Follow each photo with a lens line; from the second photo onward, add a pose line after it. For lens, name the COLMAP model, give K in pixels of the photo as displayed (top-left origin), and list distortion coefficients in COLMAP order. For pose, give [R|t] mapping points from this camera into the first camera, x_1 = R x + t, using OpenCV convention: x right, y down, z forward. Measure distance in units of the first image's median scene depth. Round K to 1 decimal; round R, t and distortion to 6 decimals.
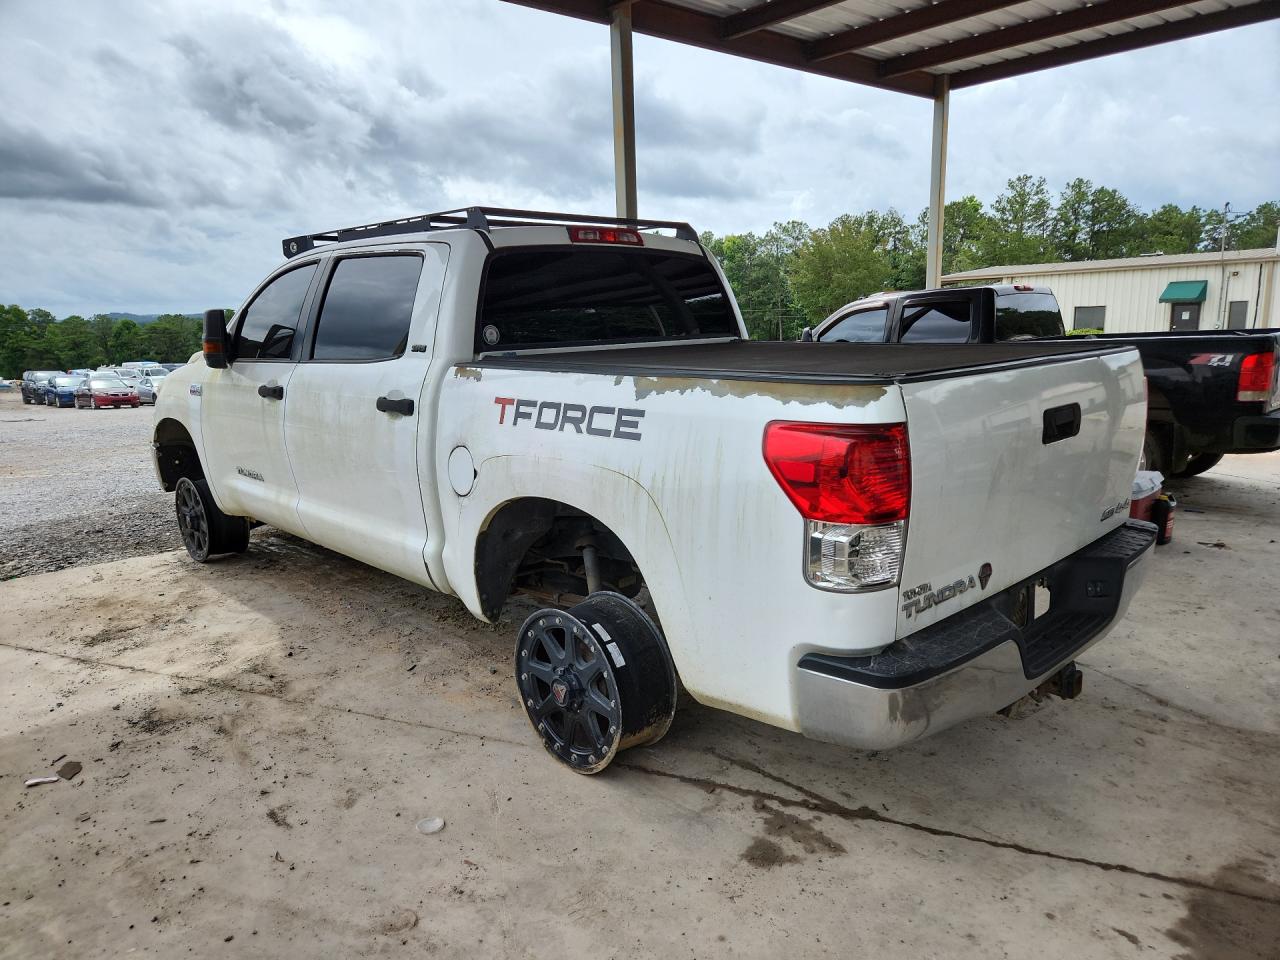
lens RADIAL K [[857.2, 0, 649.3], [0, 857.2, 488.1], [0, 0, 1]] dist [0.062485, -0.045733]
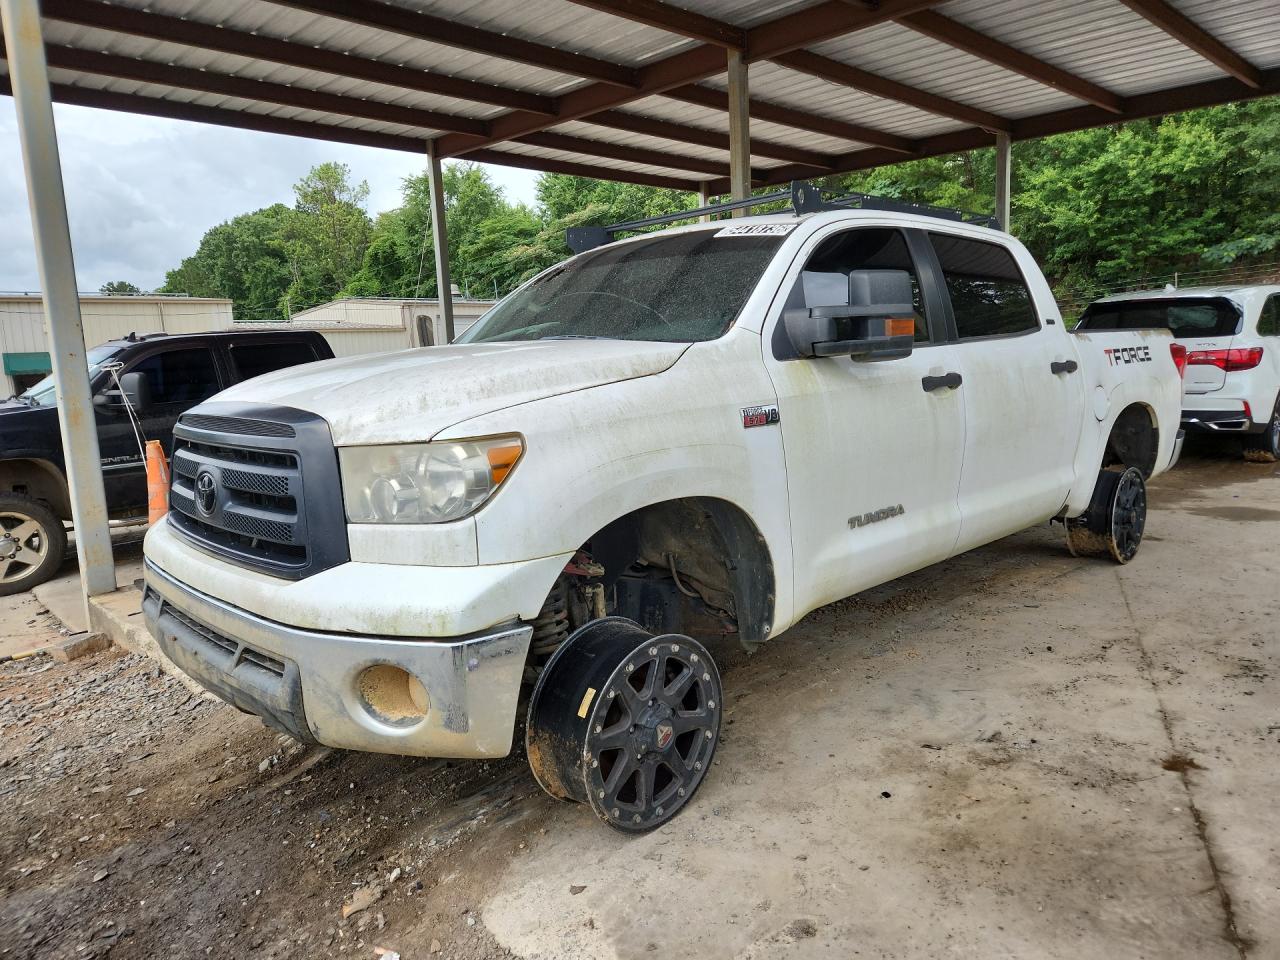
lens RADIAL K [[857.2, 0, 630.1], [0, 857.2, 469.2], [0, 0, 1]] dist [0.062485, -0.045733]
pose [[0.015410, -0.108120, 0.994018, -1.760153], [0.237733, 0.966024, 0.101390, -0.257740], [-0.971208, 0.234748, 0.040590, 1.801258]]
